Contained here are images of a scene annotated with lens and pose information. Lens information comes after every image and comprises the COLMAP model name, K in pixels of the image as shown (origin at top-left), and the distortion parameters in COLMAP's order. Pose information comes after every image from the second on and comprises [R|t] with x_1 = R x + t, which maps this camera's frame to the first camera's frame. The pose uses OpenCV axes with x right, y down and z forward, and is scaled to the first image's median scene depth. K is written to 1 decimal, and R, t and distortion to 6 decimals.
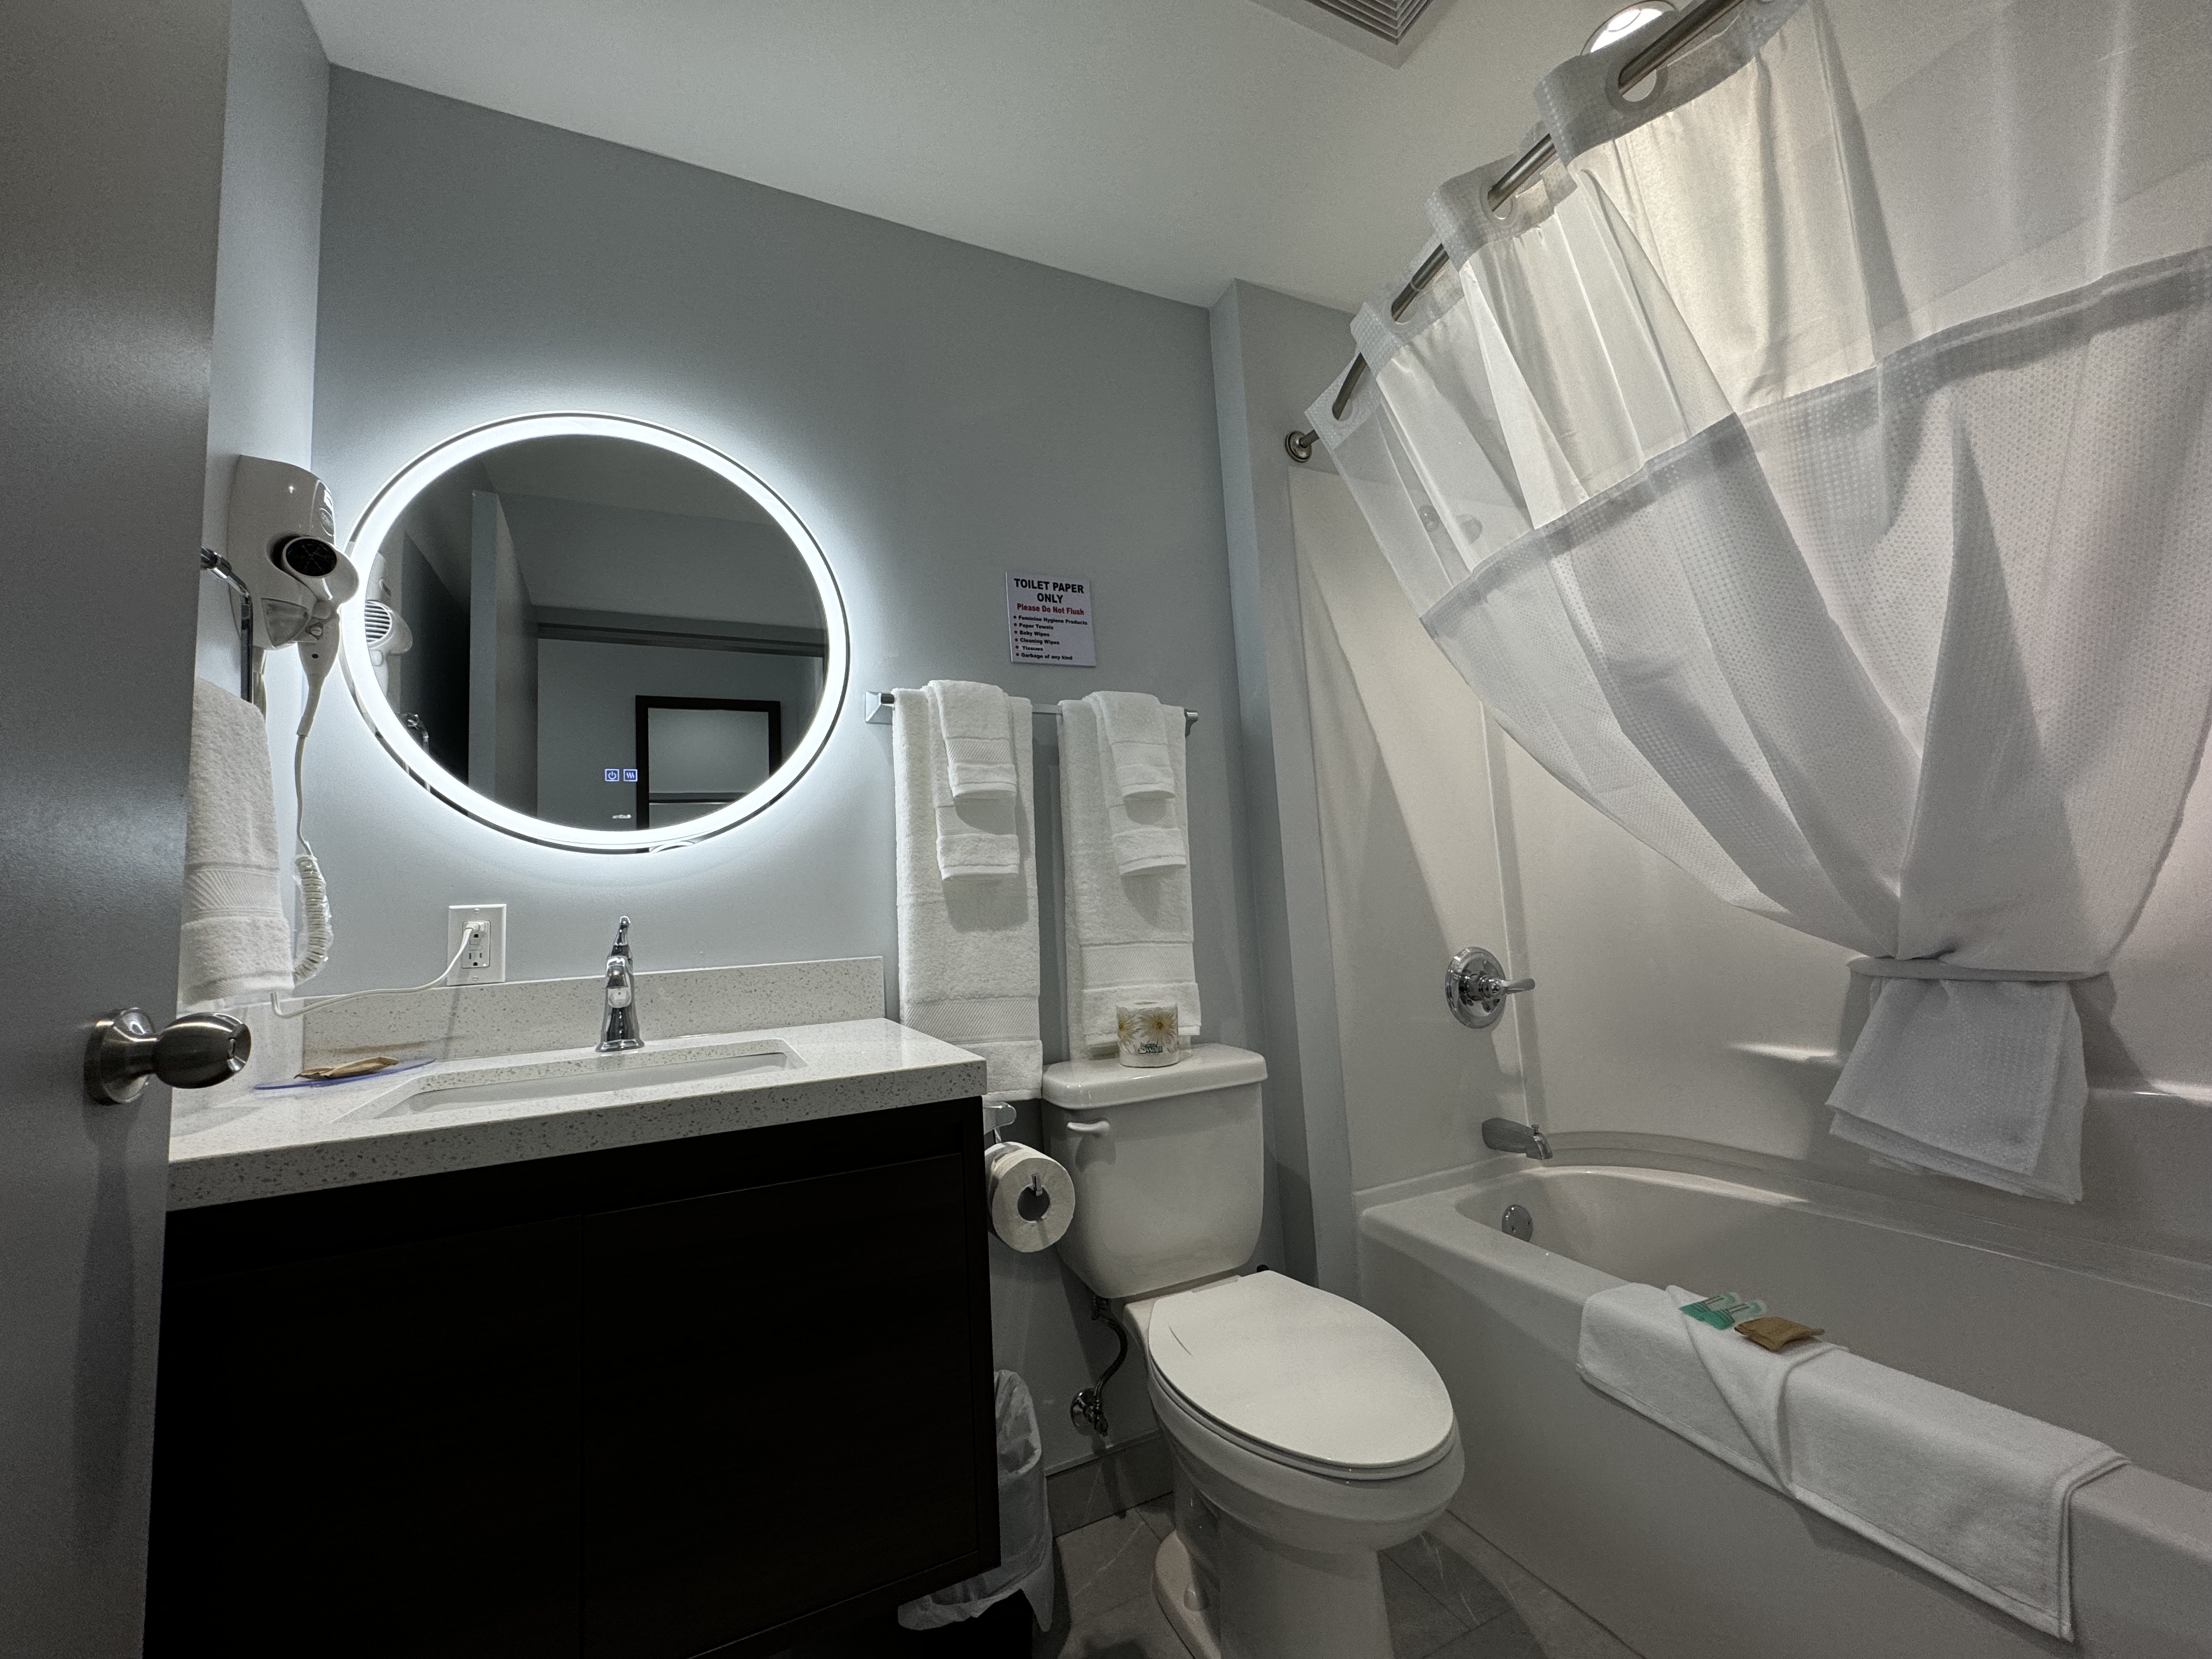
lens RADIAL K [[883.3, 0, 1103.2], [0, 883.3, 828.9], [0, 0, 1]] dist [-0.002691, 0.000107]
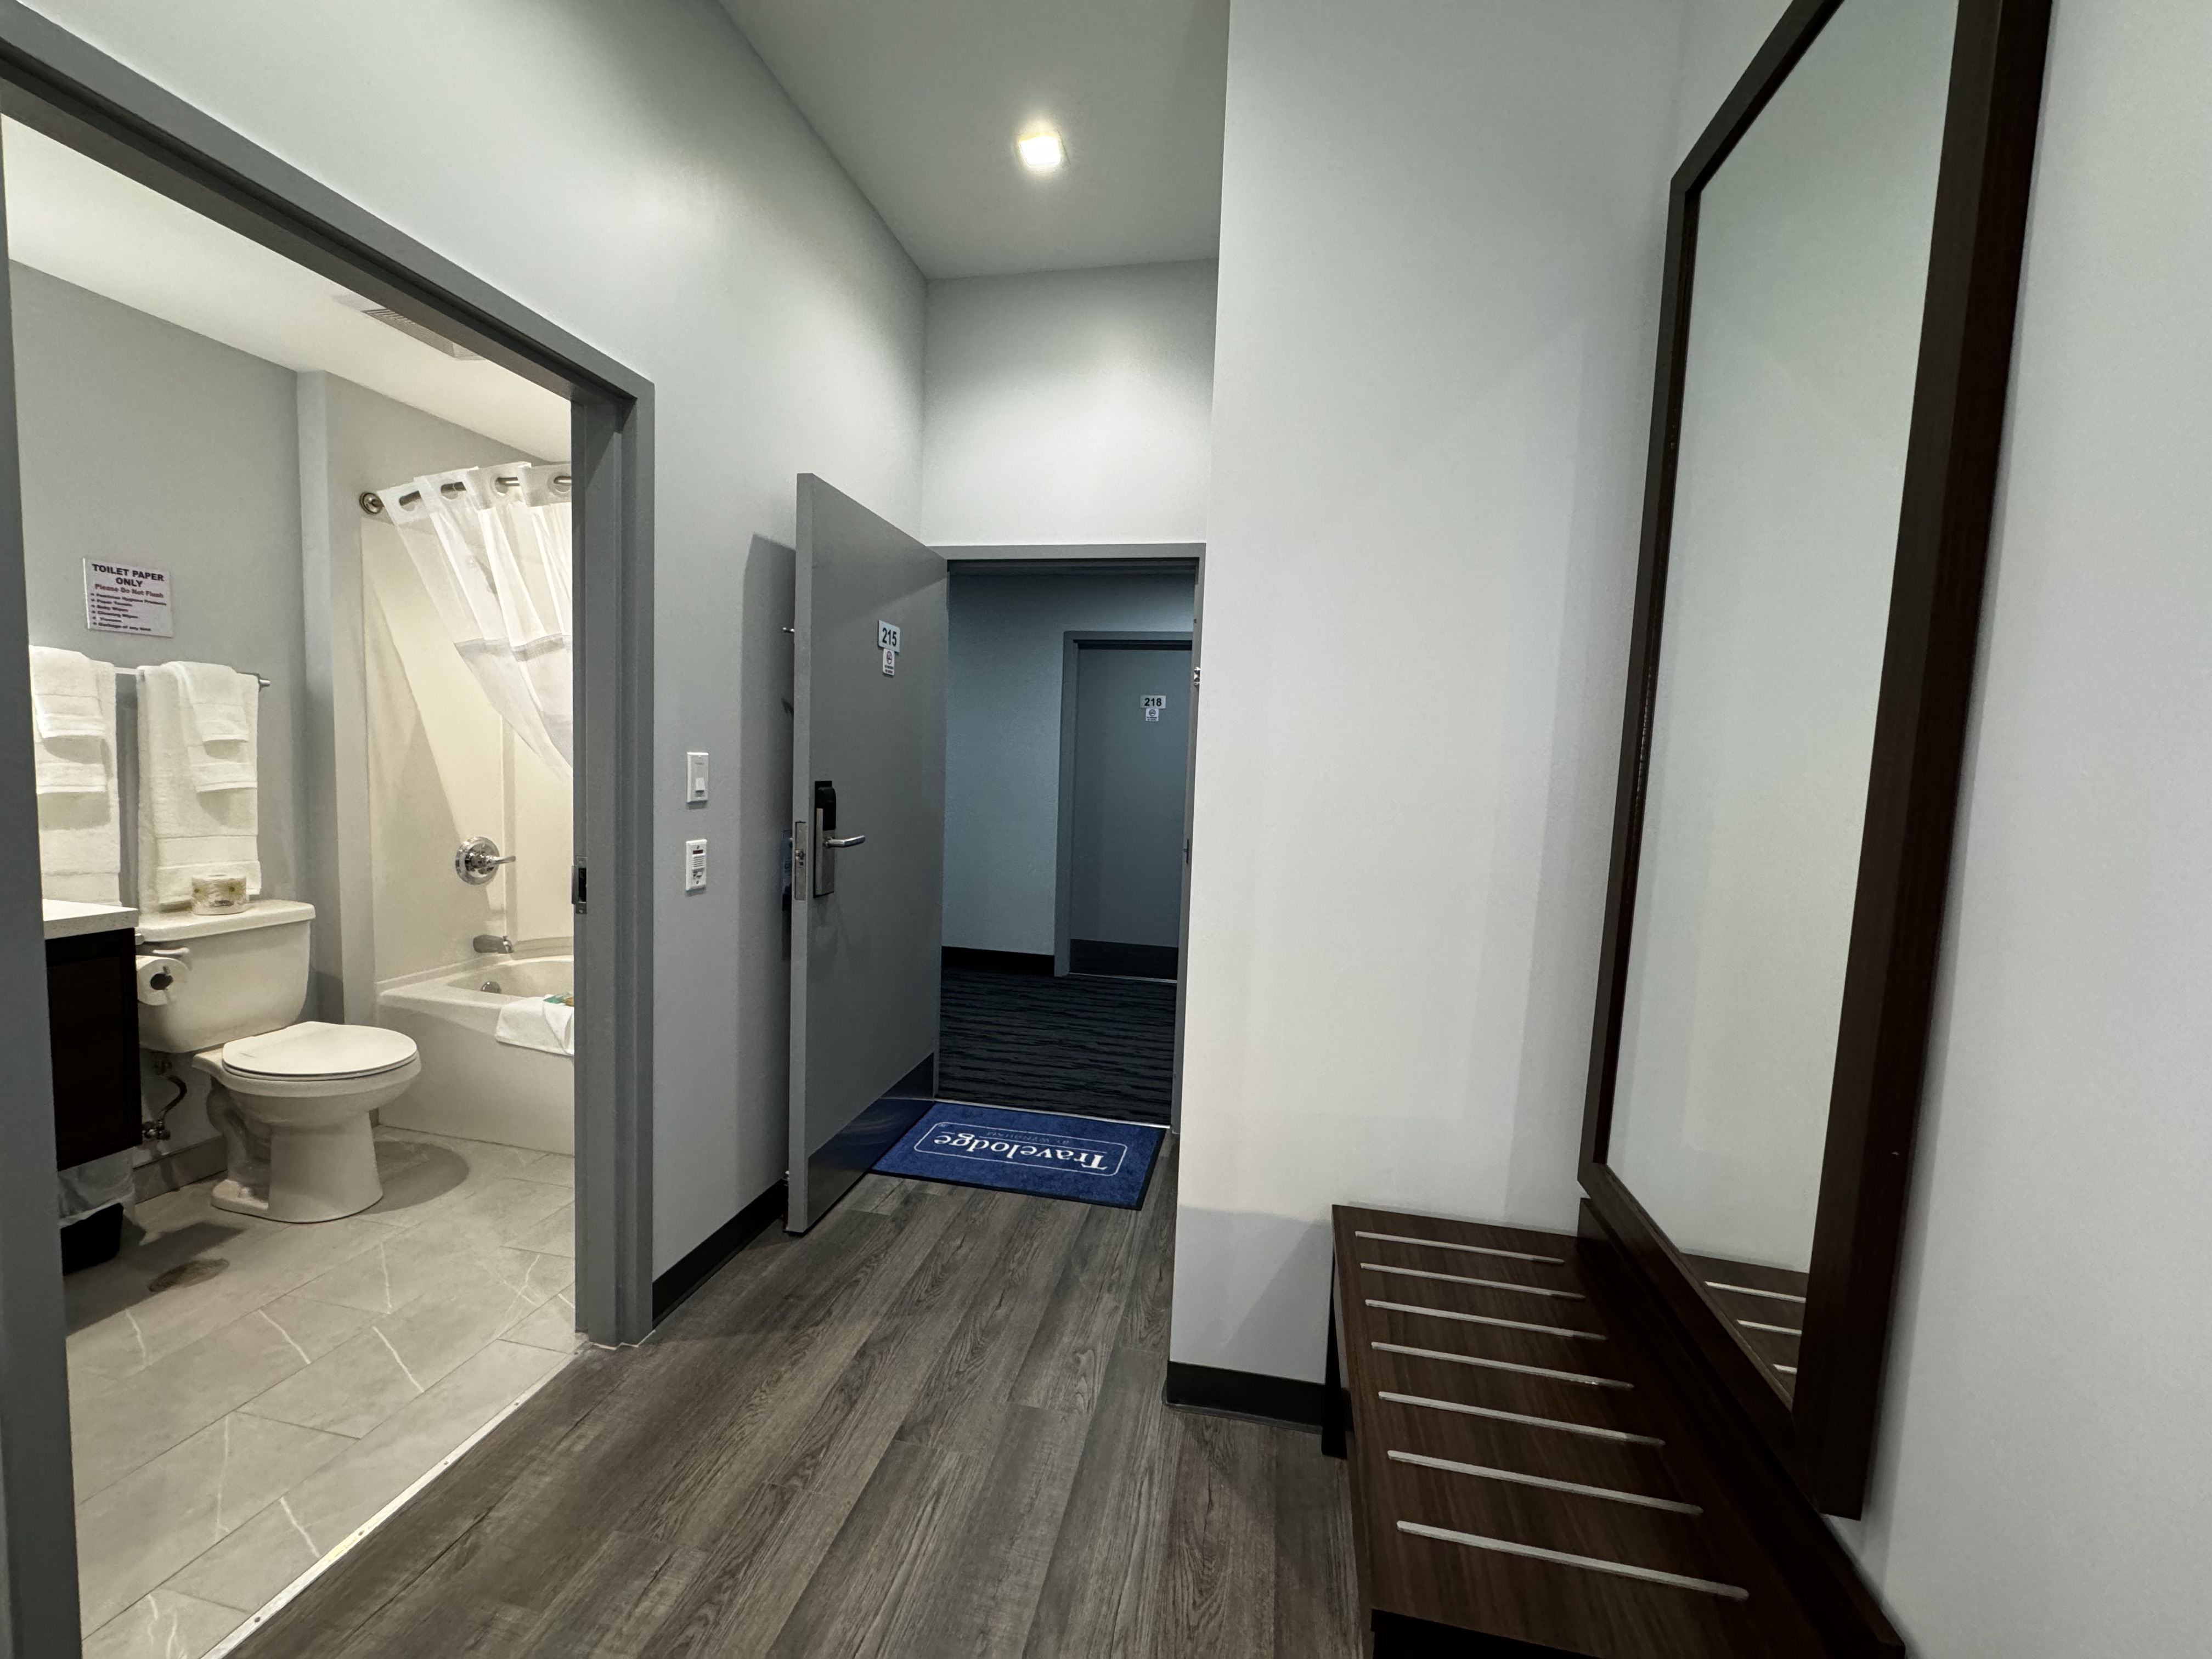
lens RADIAL K [[883.3, 0, 1103.2], [0, 883.3, 828.9], [0, 0, 1]] dist [-0.002691, 0.000107]
pose [[0.595293, 0.021148, 0.803230, -0.258200], [-0.154777, 0.983950, 0.088802, -0.251298], [-0.788461, -0.177185, 0.589012, -1.082058]]
